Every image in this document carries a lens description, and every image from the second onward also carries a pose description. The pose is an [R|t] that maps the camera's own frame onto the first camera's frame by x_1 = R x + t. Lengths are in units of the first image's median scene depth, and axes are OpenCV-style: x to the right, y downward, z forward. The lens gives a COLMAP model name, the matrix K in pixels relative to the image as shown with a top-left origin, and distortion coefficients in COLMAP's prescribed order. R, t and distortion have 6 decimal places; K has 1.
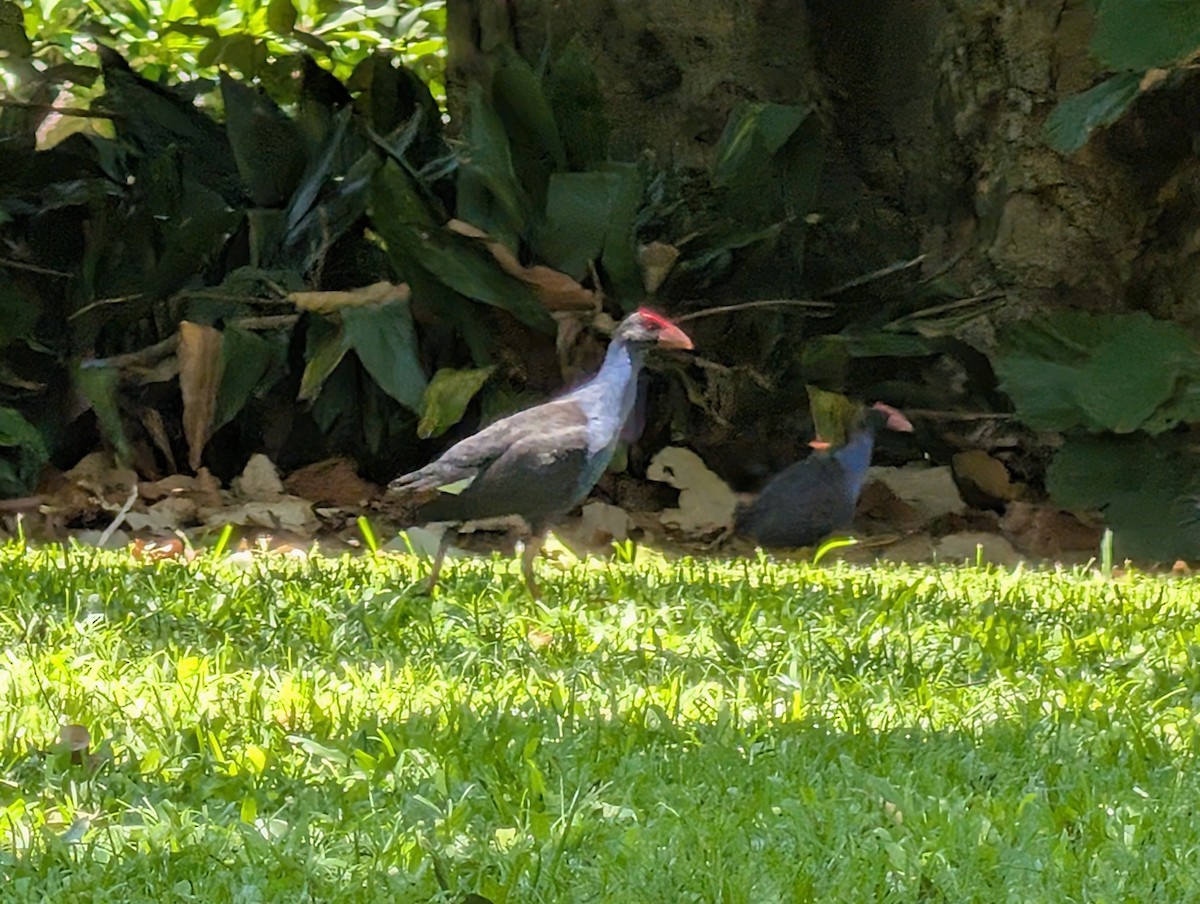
lens RADIAL K [[482.7, 0, 600.3], [0, 482.7, 456.7], [0, 0, 1]] dist [-0.000078, -0.000196]
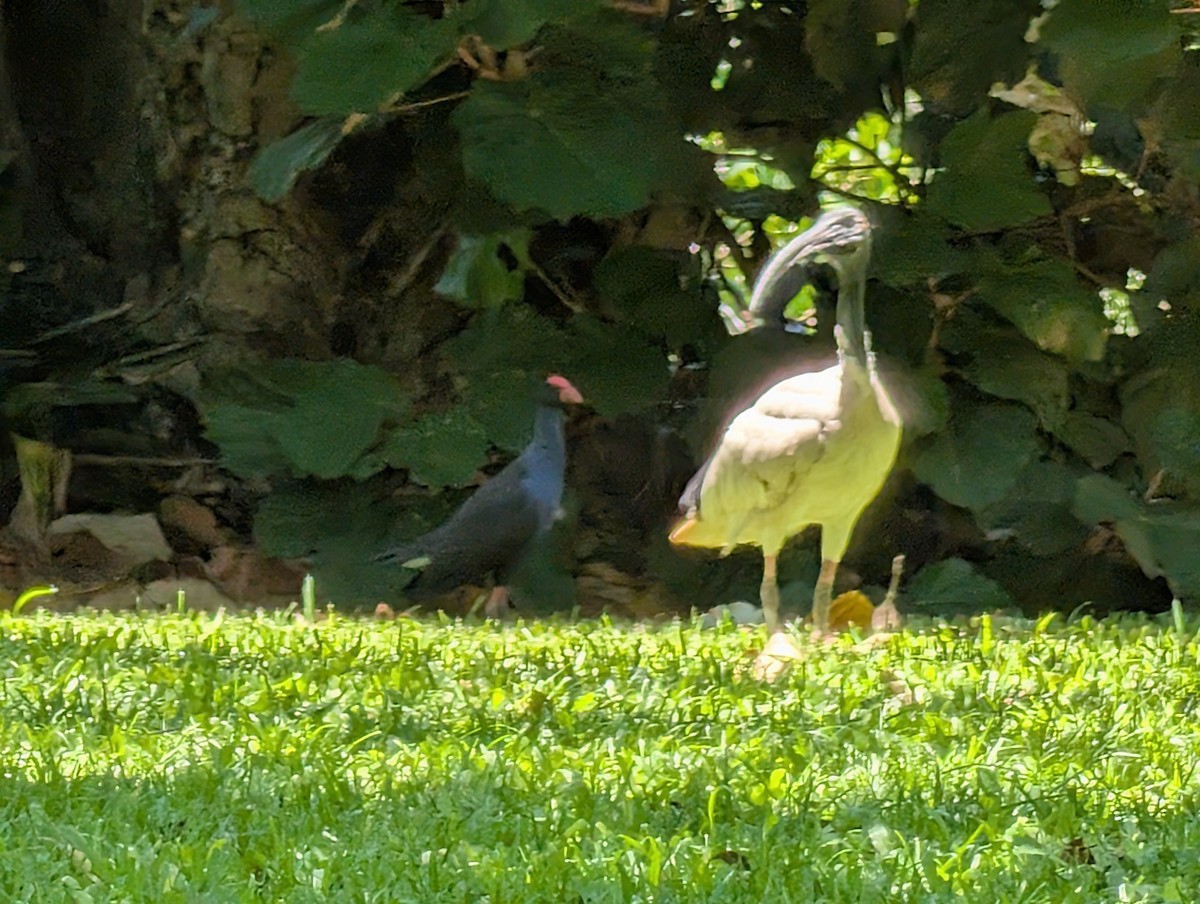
lens RADIAL K [[482.7, 0, 599.6], [0, 482.7, 447.2], [0, 0, 1]] dist [-0.000078, -0.000196]
pose [[0.999903, -0.013072, 0.004852, 1.665946], [0.013058, 0.999911, 0.002748, -0.108314], [-0.004887, -0.002685, 0.999984, -0.005097]]
